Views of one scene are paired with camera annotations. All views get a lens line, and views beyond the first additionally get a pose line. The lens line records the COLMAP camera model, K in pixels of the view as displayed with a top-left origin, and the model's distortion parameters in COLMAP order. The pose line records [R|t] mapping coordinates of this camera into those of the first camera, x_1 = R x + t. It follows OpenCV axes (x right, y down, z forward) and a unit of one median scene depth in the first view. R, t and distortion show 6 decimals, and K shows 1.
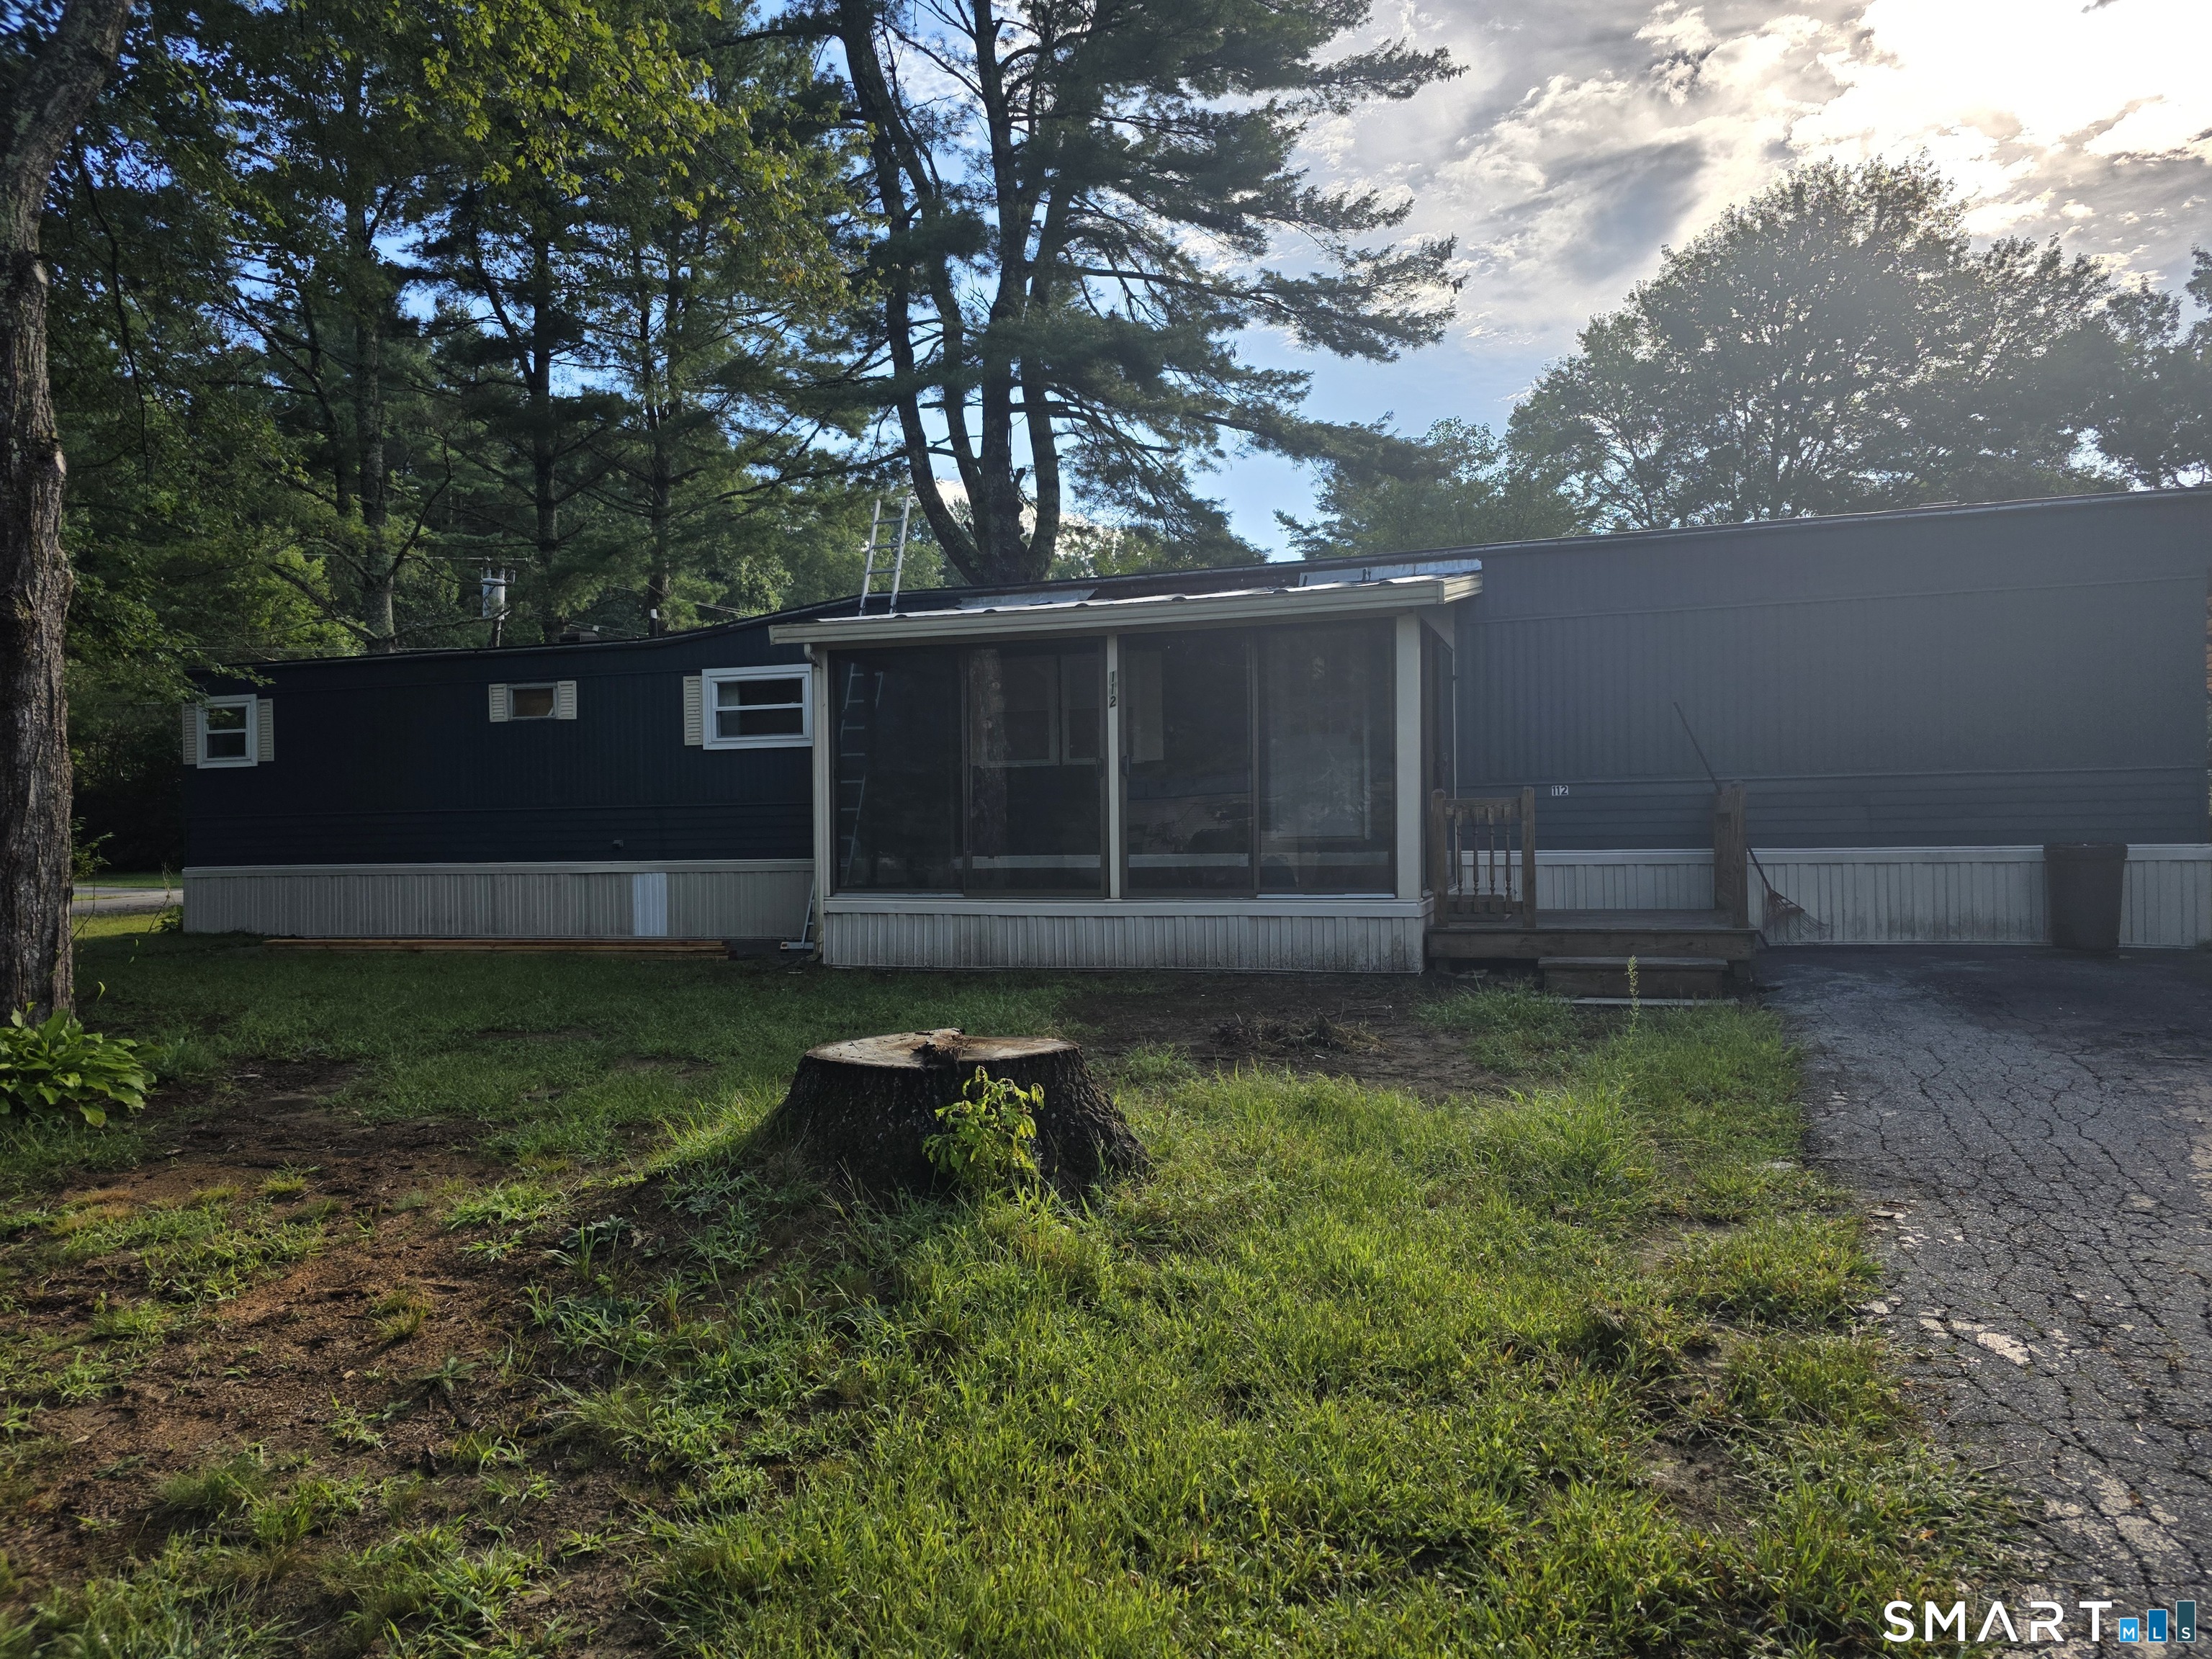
lens RADIAL K [[1389.5, 0, 1106.0], [0, 1389.5, 829.5], [0, 0, 1]] dist [0.066774, -0.042557]
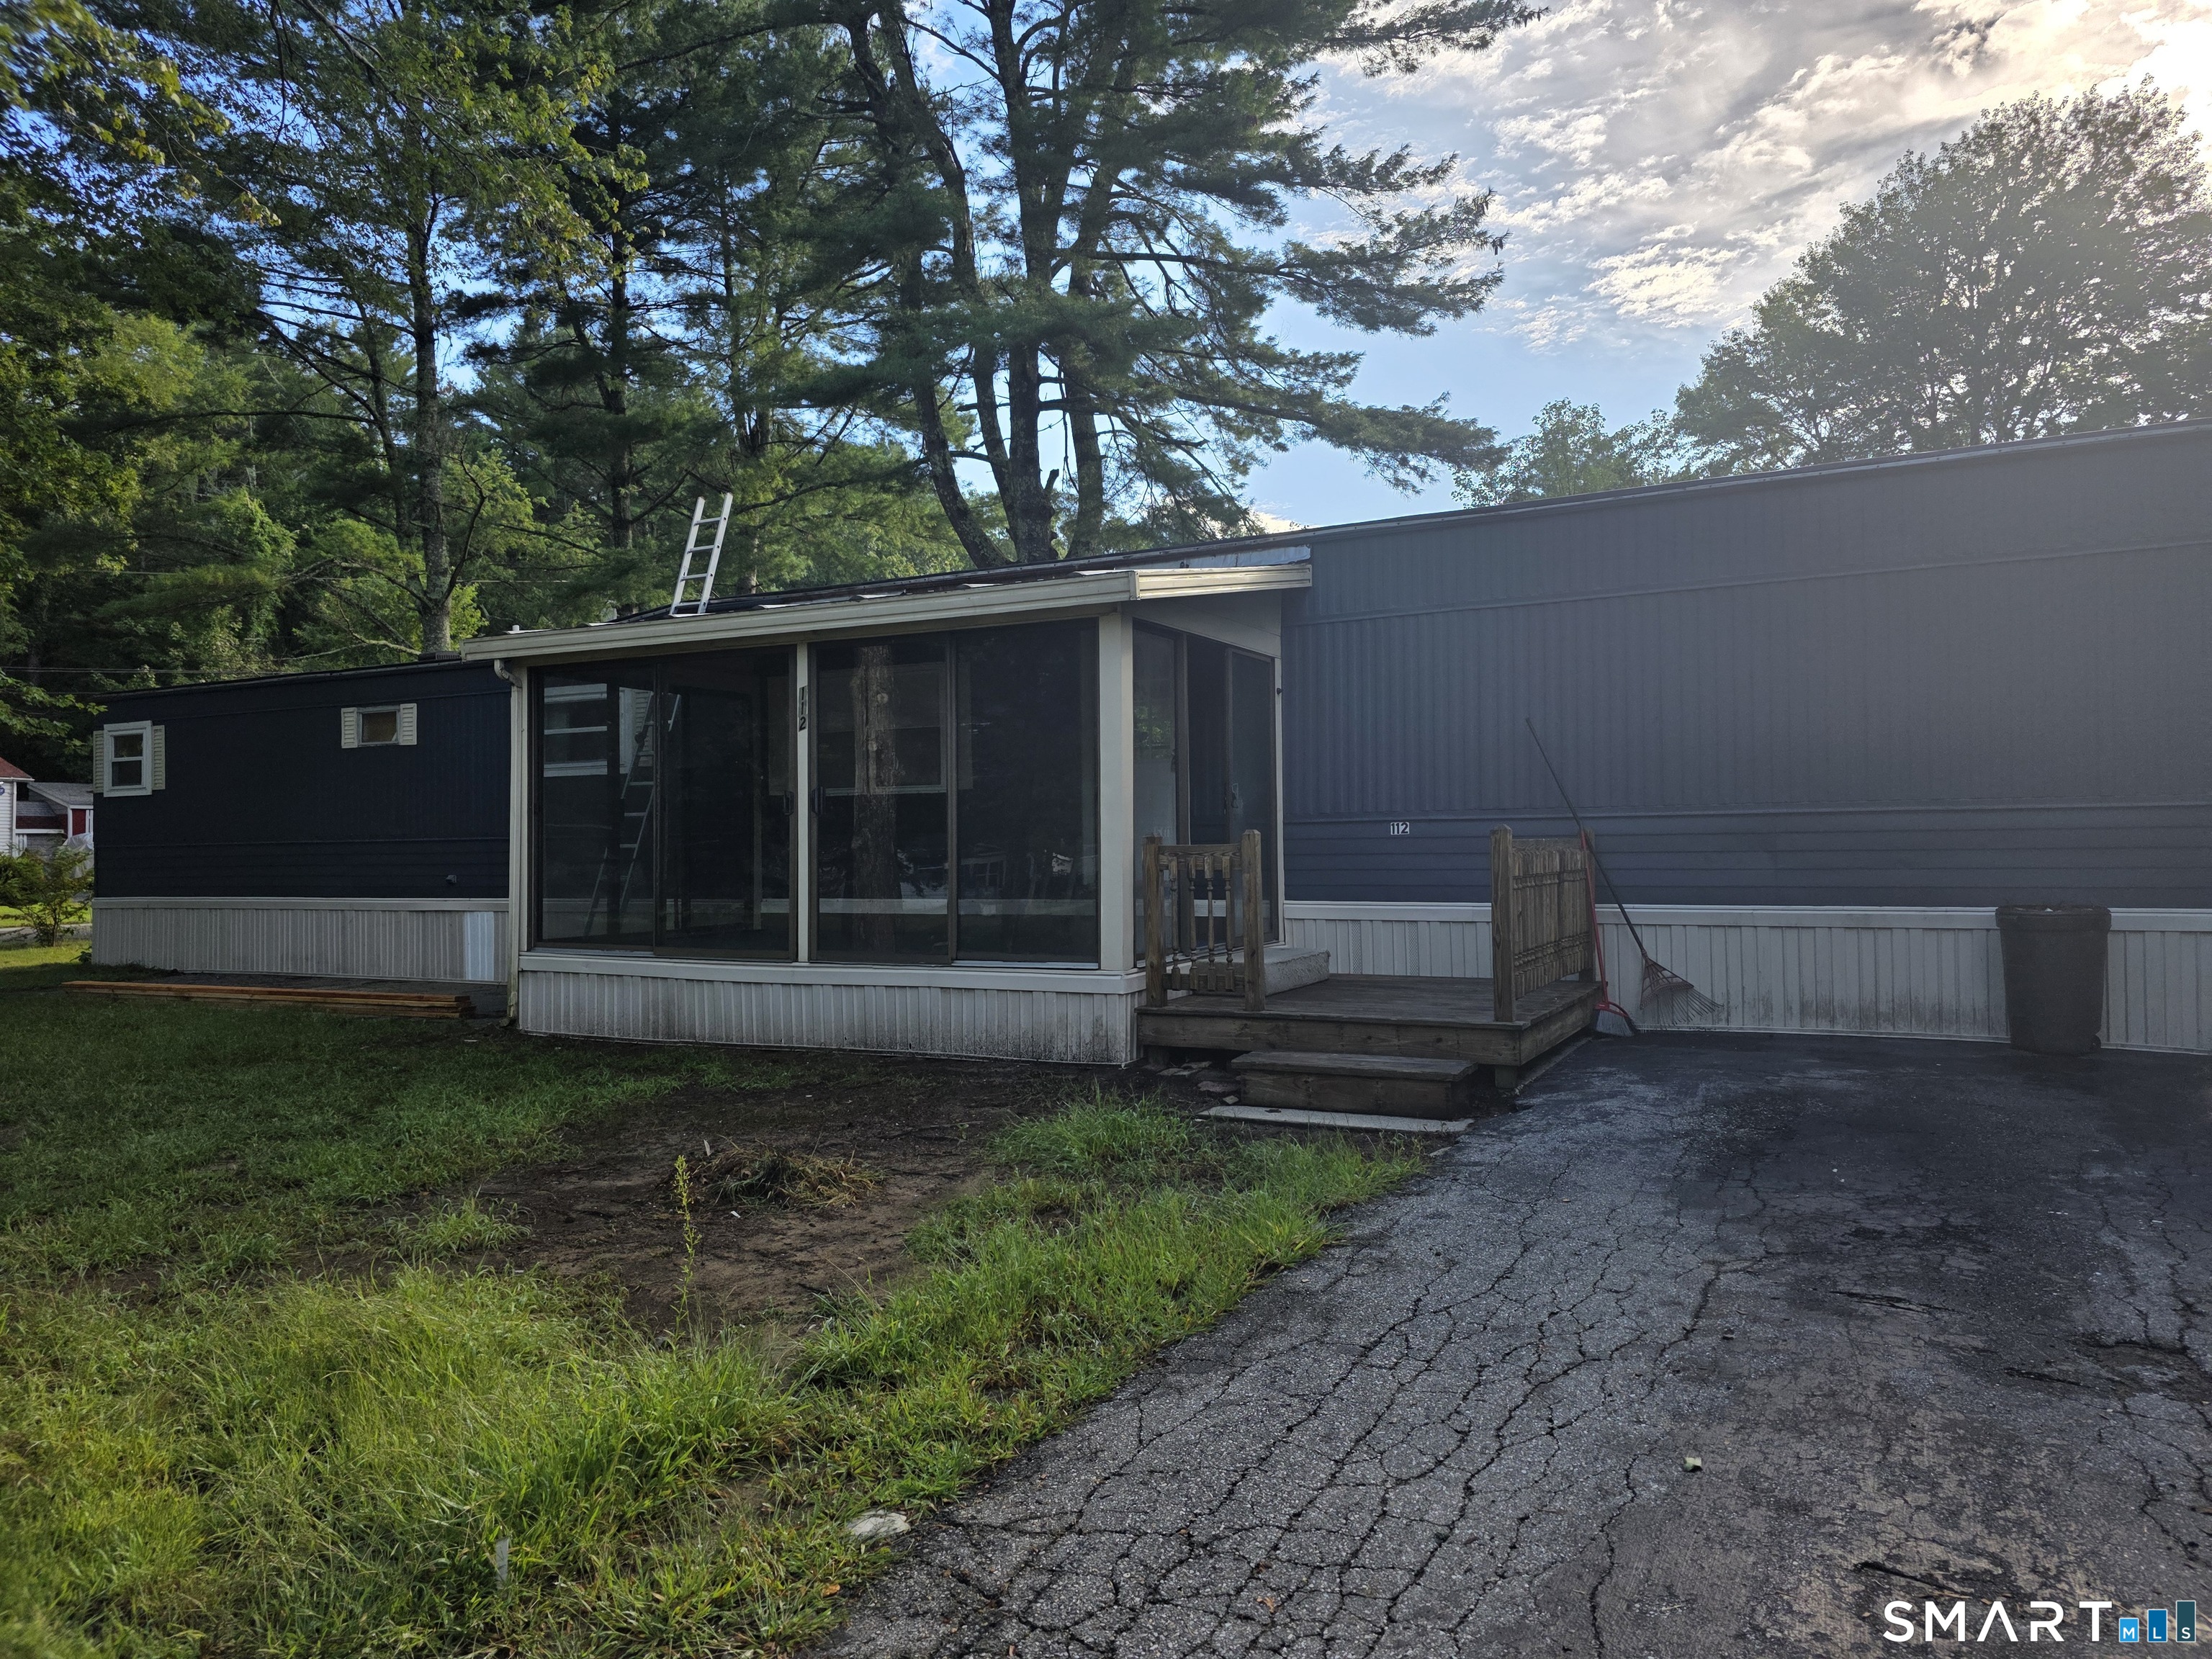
lens RADIAL K [[1389.5, 0, 1106.0], [0, 1389.5, 829.5], [0, 0, 1]] dist [0.066774, -0.042557]
pose [[0.990178, 0.000892, -0.139810, 0.122129], [-0.001977, 0.999969, -0.007618, -0.009494], [0.139799, 0.007820, 0.990149, 0.081545]]
